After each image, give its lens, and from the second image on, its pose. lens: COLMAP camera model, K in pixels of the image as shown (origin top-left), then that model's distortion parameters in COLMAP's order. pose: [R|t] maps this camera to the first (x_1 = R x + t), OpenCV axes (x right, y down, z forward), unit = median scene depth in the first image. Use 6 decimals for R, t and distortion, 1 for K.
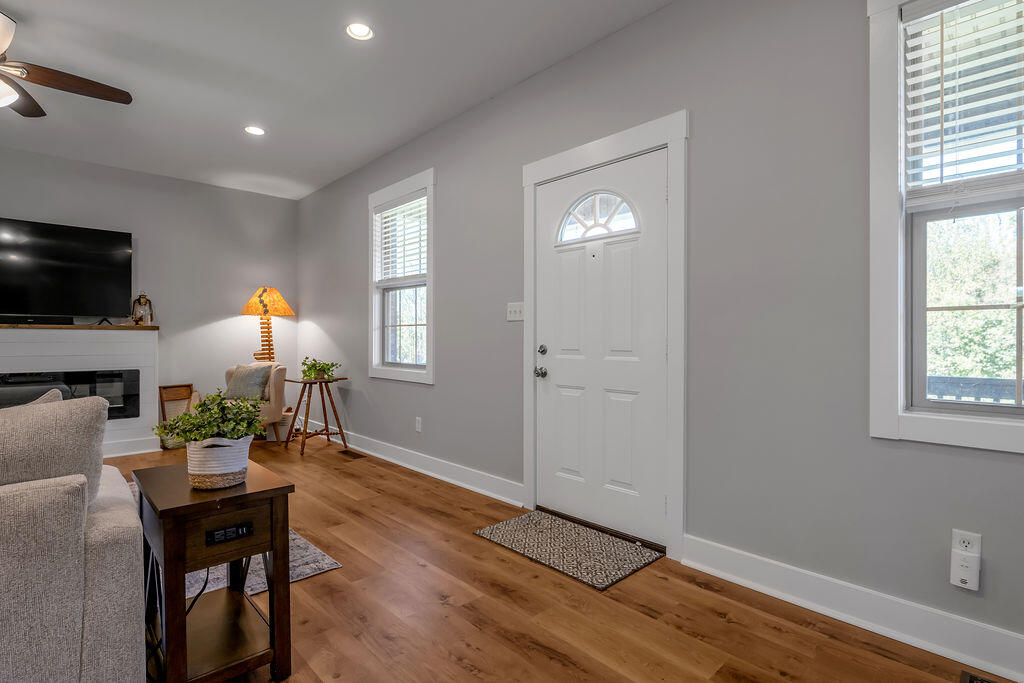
lens RADIAL K [[499.4, 0, 514.8], [0, 499.4, 339.5], [0, 0, 1]] dist [-0.010390, 0.000353]
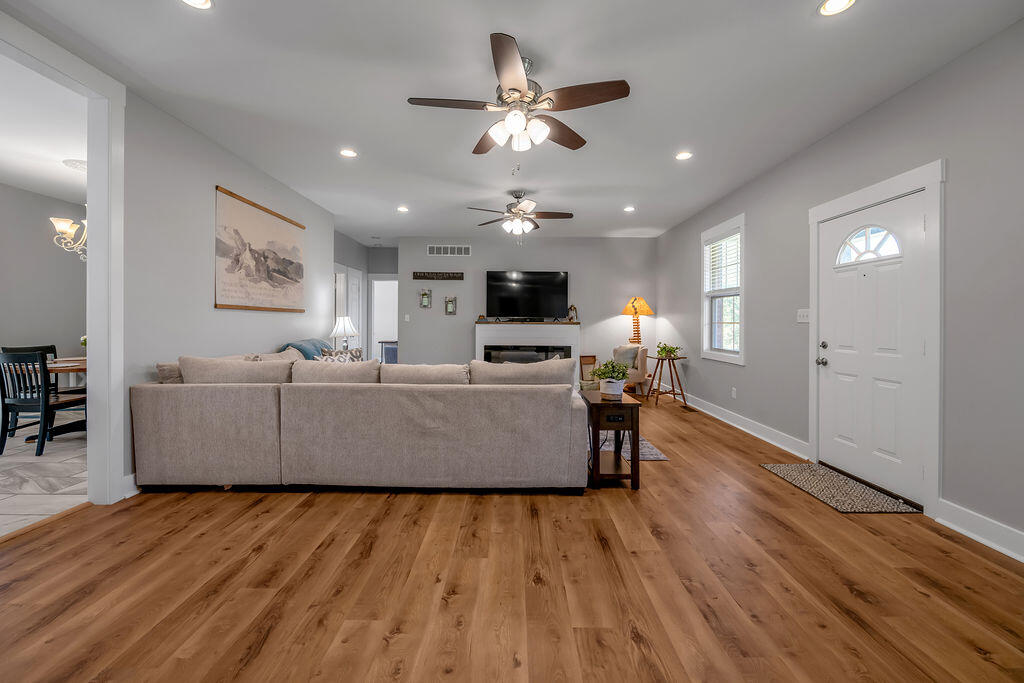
lens RADIAL K [[410.5, 0, 517.3], [0, 410.5, 321.6], [0, 0, 1]] dist [-0.005507, 0.000737]
pose [[0.729046, 0.001176, -0.684464, 0.183250], [-0.006628, 0.999964, -0.005341, -0.027408], [0.684433, 0.008431, 0.729027, -0.324343]]
